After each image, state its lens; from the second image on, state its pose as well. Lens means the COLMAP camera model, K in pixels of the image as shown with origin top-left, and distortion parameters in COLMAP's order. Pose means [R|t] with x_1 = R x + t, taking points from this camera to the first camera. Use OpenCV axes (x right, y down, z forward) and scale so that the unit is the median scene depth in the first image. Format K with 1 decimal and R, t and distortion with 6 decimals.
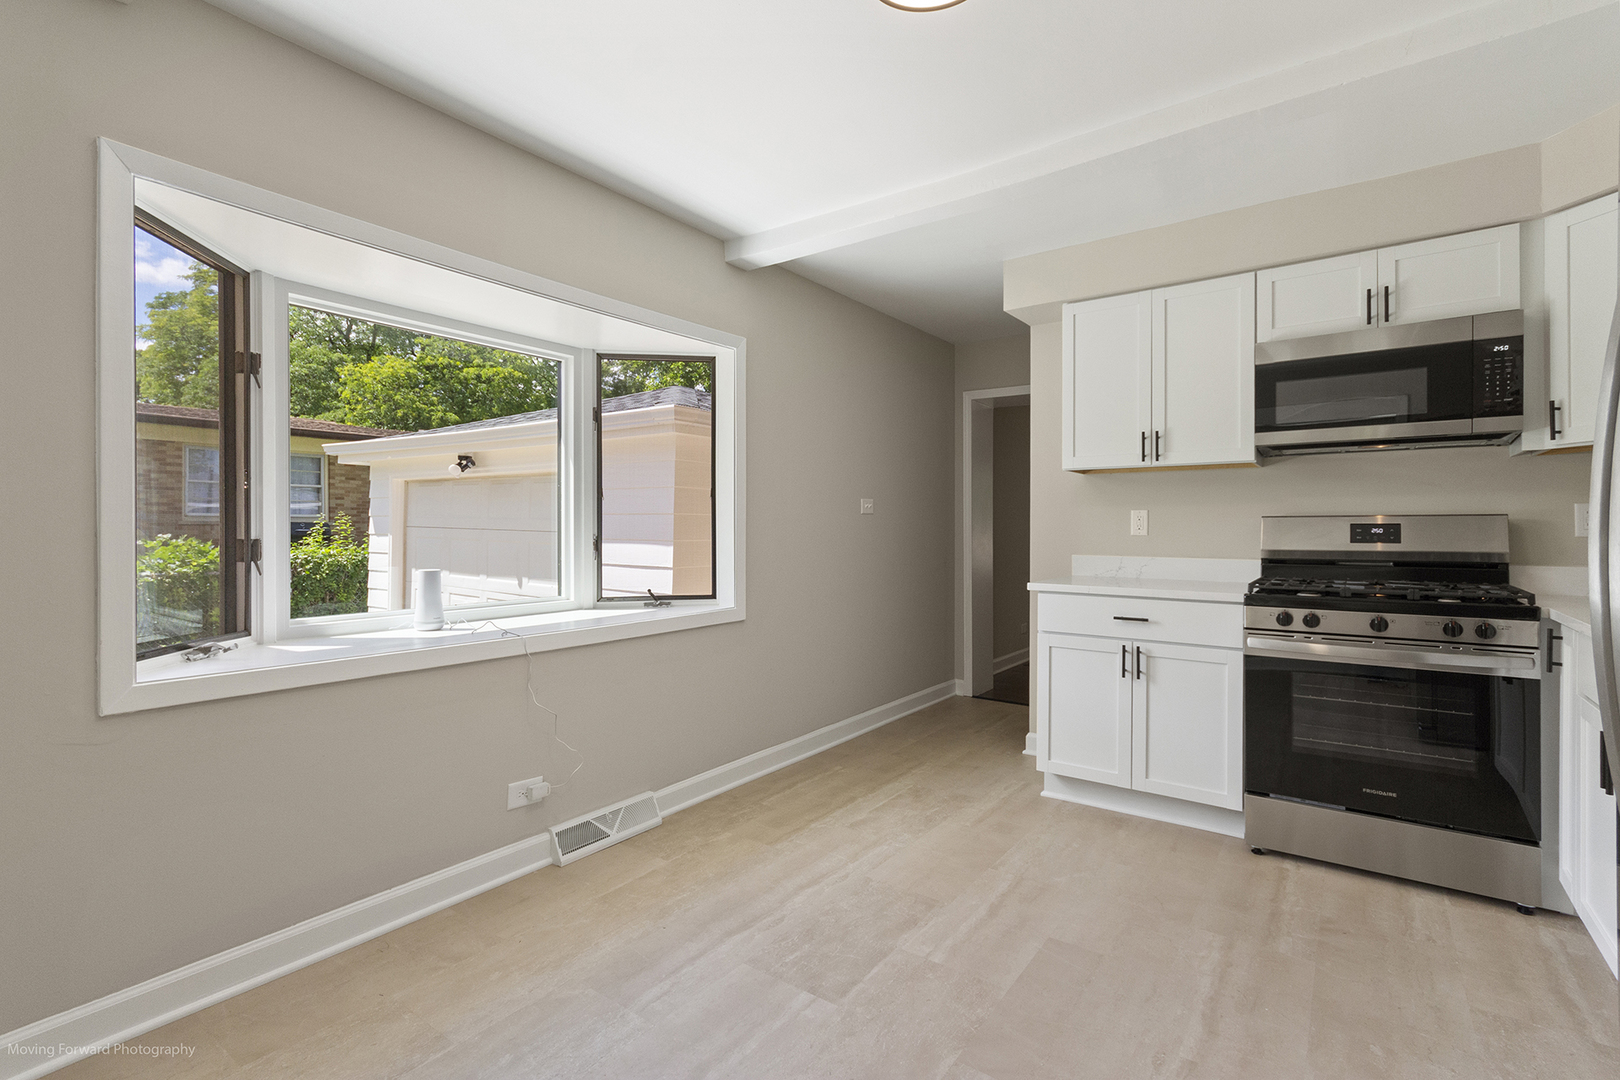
lens RADIAL K [[755.3, 0, 820.3], [0, 755.3, 526.3], [0, 0, 1]] dist [0.007179, 0.000967]
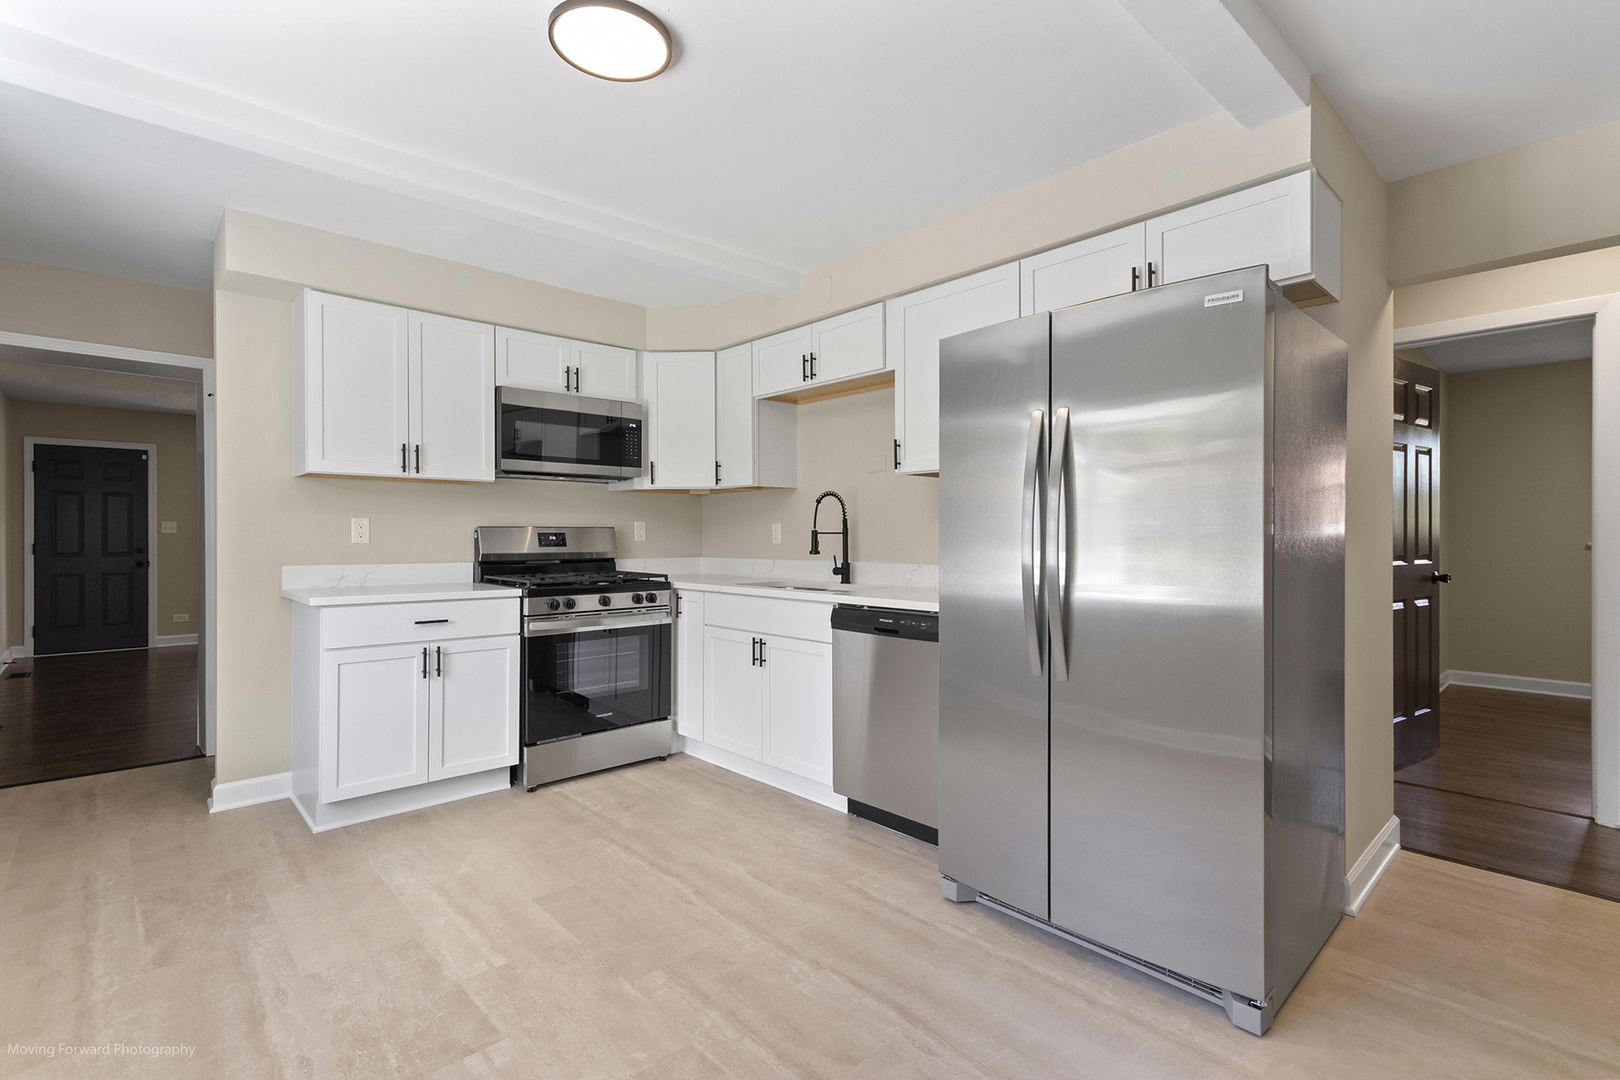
lens RADIAL K [[741.7, 0, 806.8], [0, 741.7, 538.4], [0, 0, 1]] dist [0.008253, 0.000132]
pose [[0.198158, -0.005579, 0.980154, -0.526573], [-0.003625, 0.999973, 0.006425, -0.003962], [-0.980163, -0.004826, 0.198133, 0.285068]]
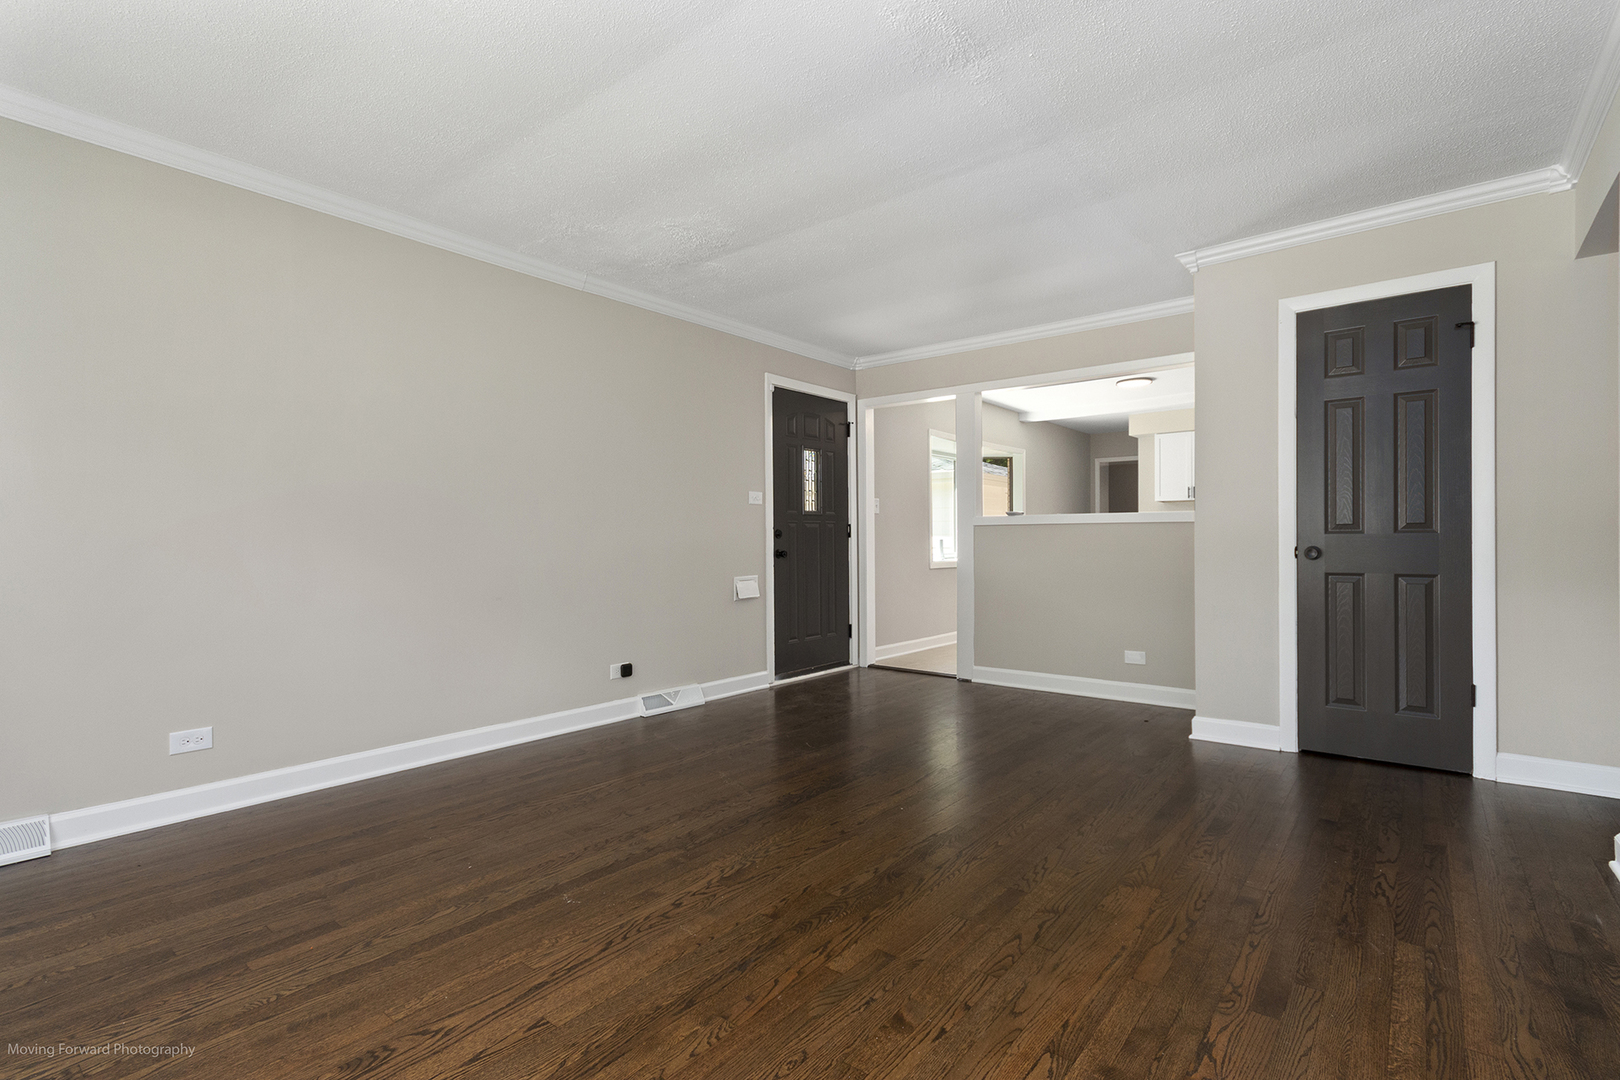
lens RADIAL K [[755.3, 0, 805.8], [0, 755.3, 538.7], [0, 0, 1]] dist [0.007179, 0.000967]
pose [[0.998538, -0.005778, -0.053753, -0.827569], [0.006020, 0.999972, 0.004344, 0.036965], [0.053726, -0.004661, 0.998545, -1.846073]]
